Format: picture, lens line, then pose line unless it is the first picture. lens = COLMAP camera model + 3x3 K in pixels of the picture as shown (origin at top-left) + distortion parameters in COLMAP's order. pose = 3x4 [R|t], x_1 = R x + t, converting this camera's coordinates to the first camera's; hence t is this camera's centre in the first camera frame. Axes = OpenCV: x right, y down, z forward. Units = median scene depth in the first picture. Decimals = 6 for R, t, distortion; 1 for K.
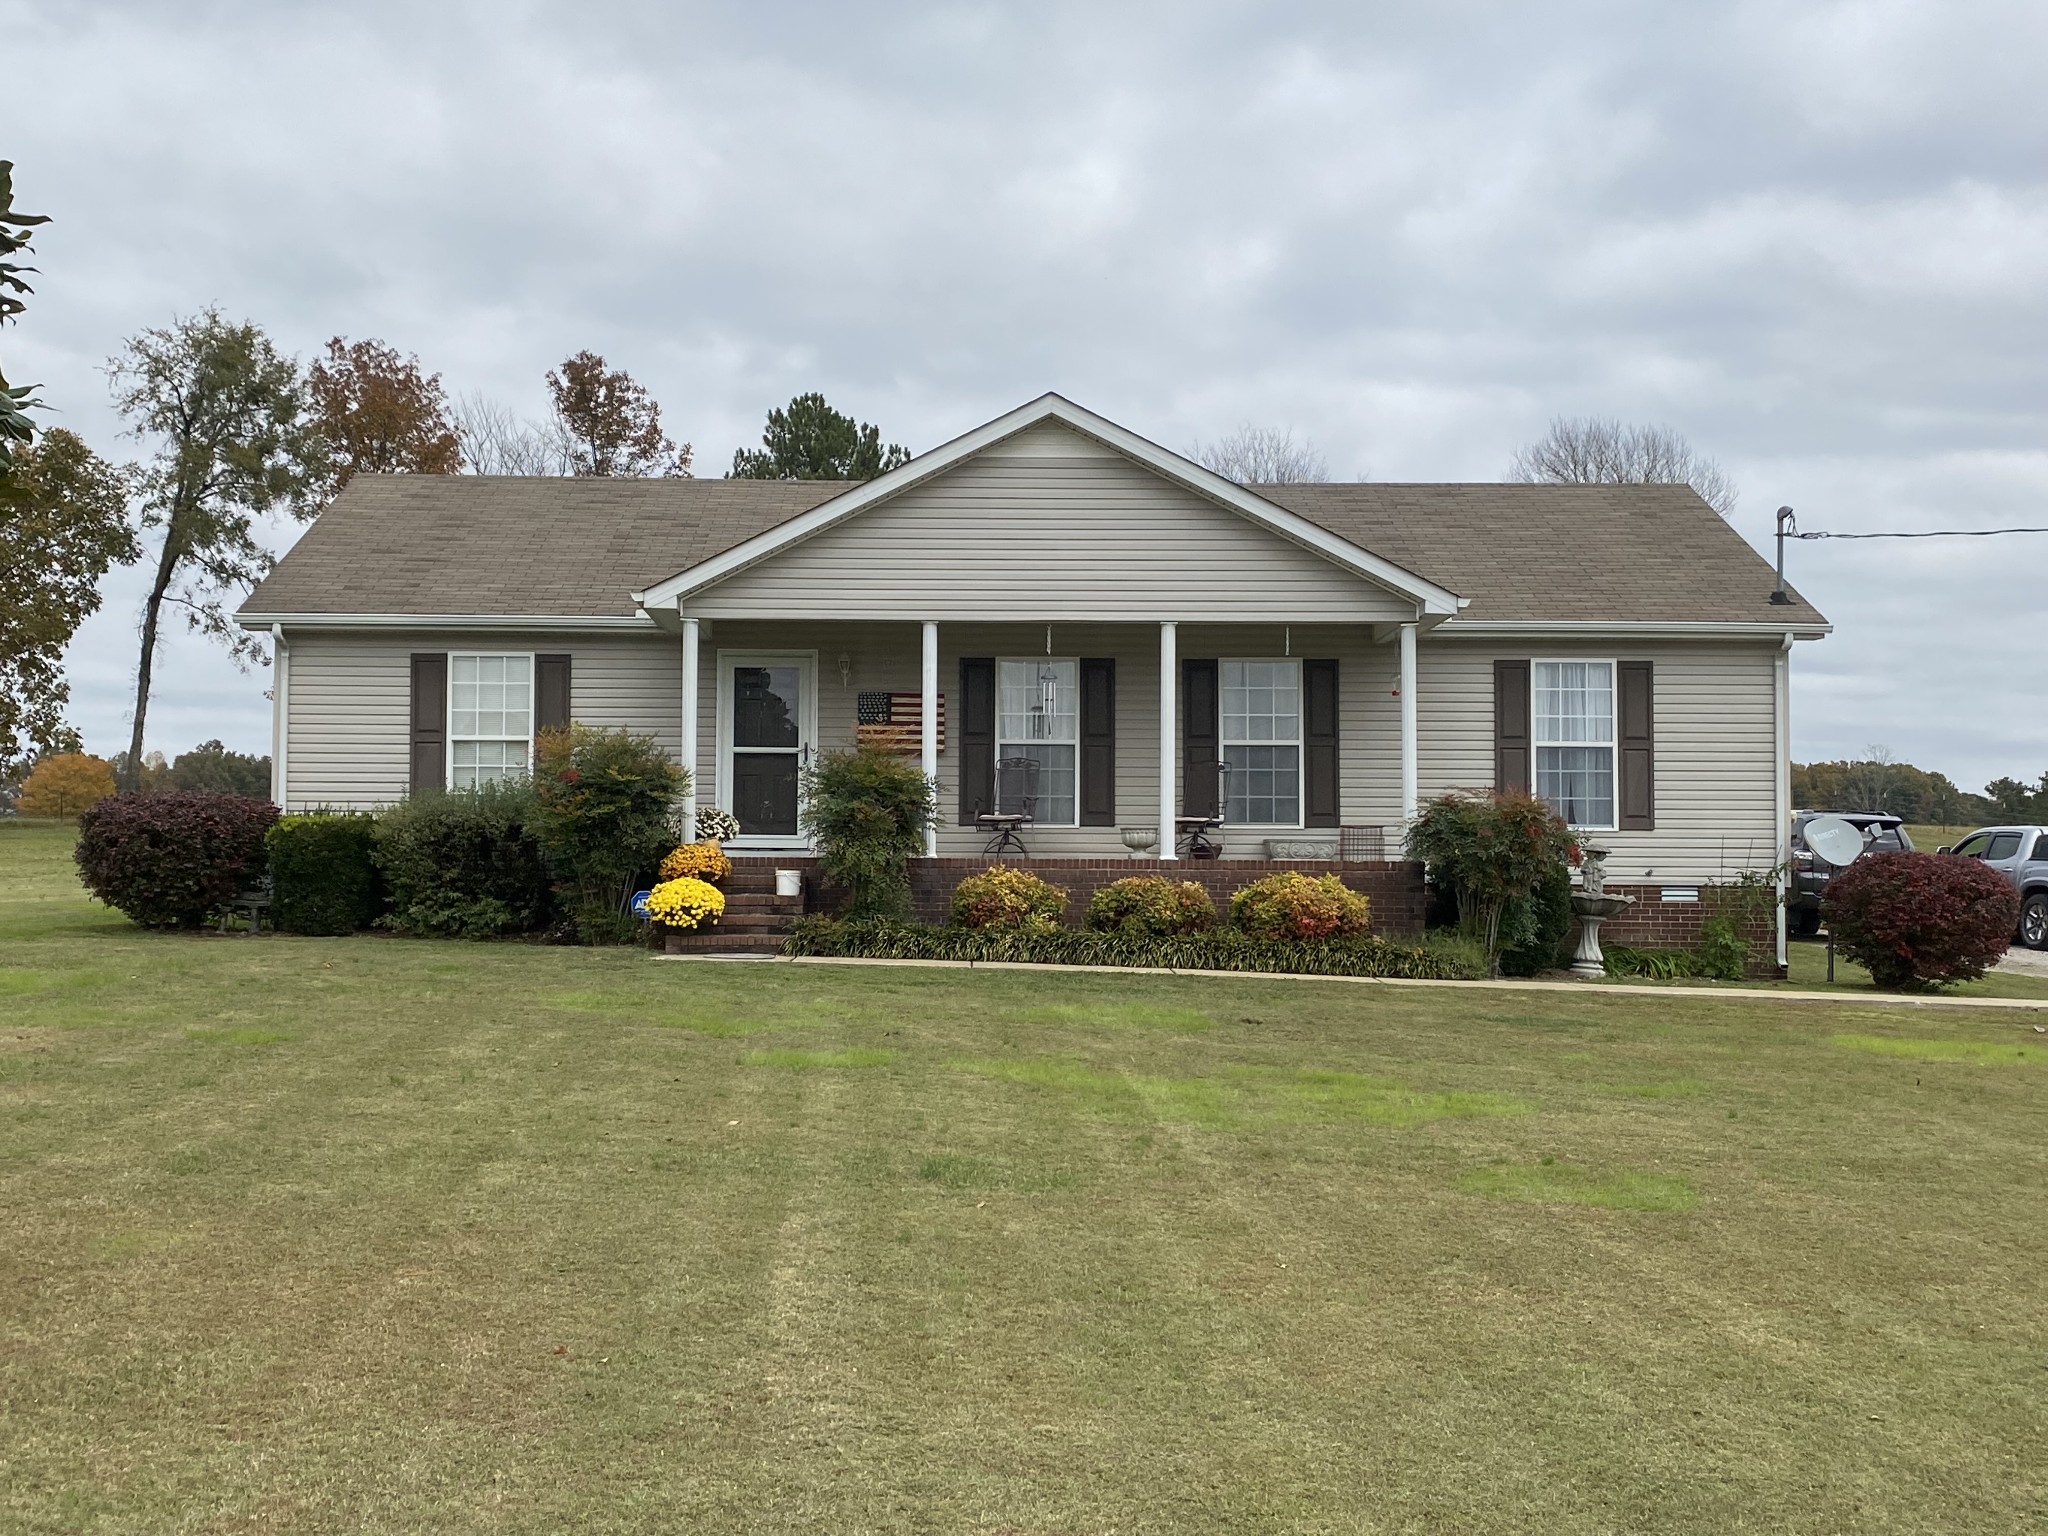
lens RADIAL K [[2284.7, 0, 1024.0], [0, 2284.7, 768.0], [0, 0, 1]] dist [0.178180, -0.439556]
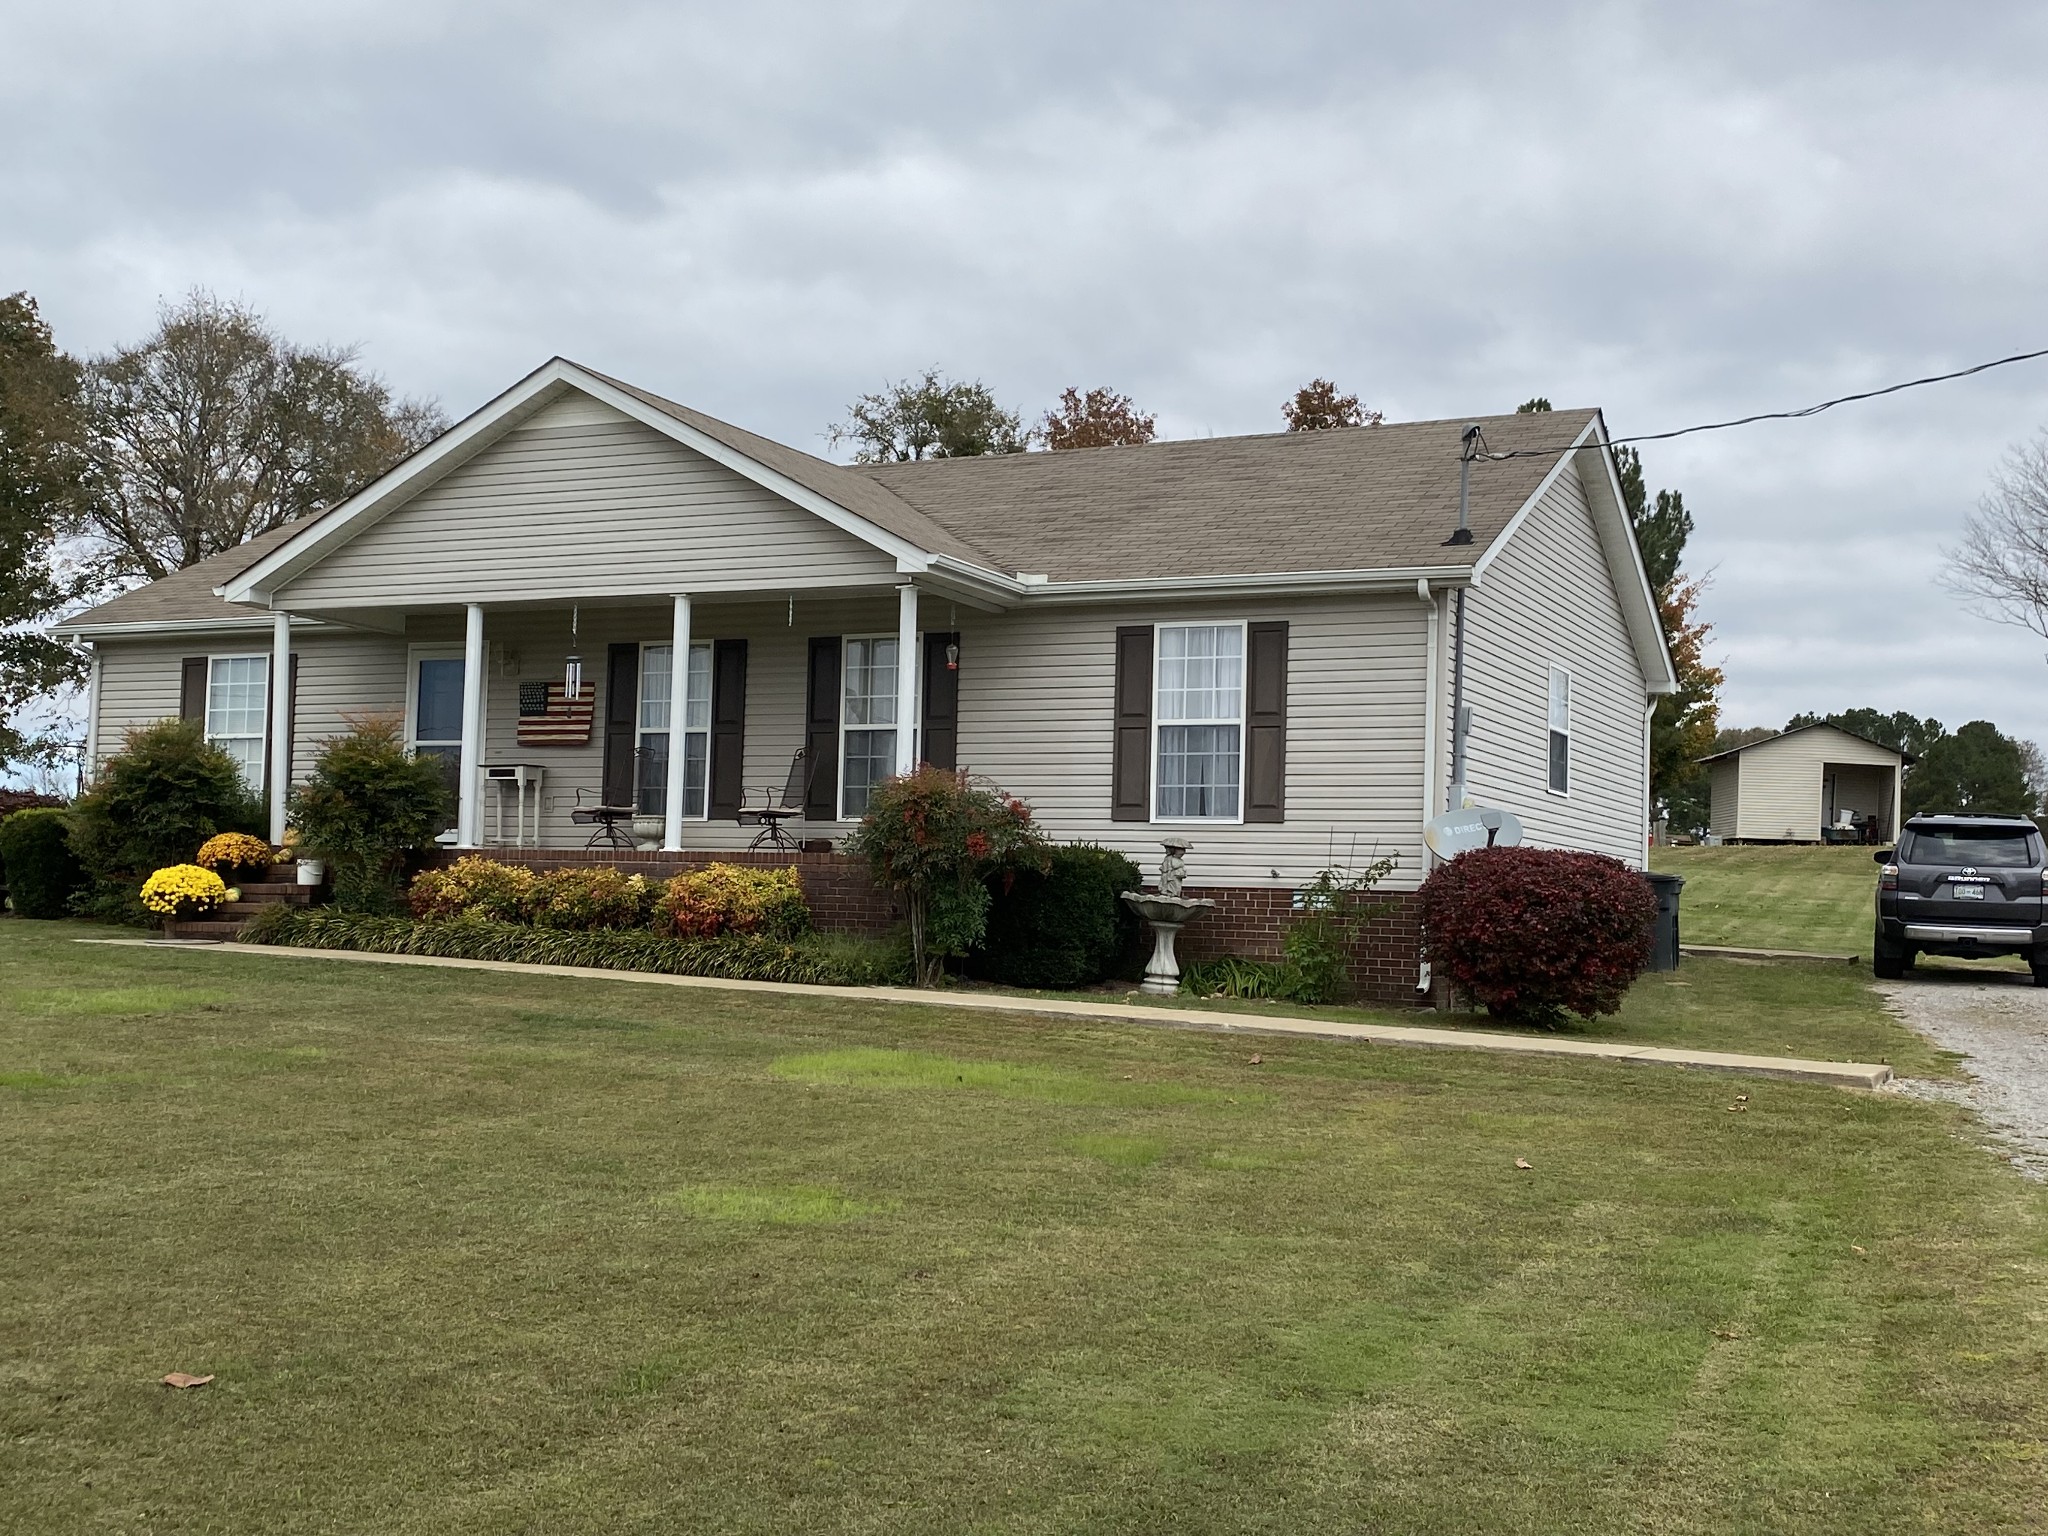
lens RADIAL K [[2284.7, 0, 1024.0], [0, 2284.7, 768.0], [0, 0, 1]] dist [0.178180, -0.439556]
pose [[0.895044, -0.010712, -0.445849, 0.558676], [0.003036, 0.999835, -0.017929, 0.021628], [0.445968, 0.014693, 0.894928, 0.216971]]
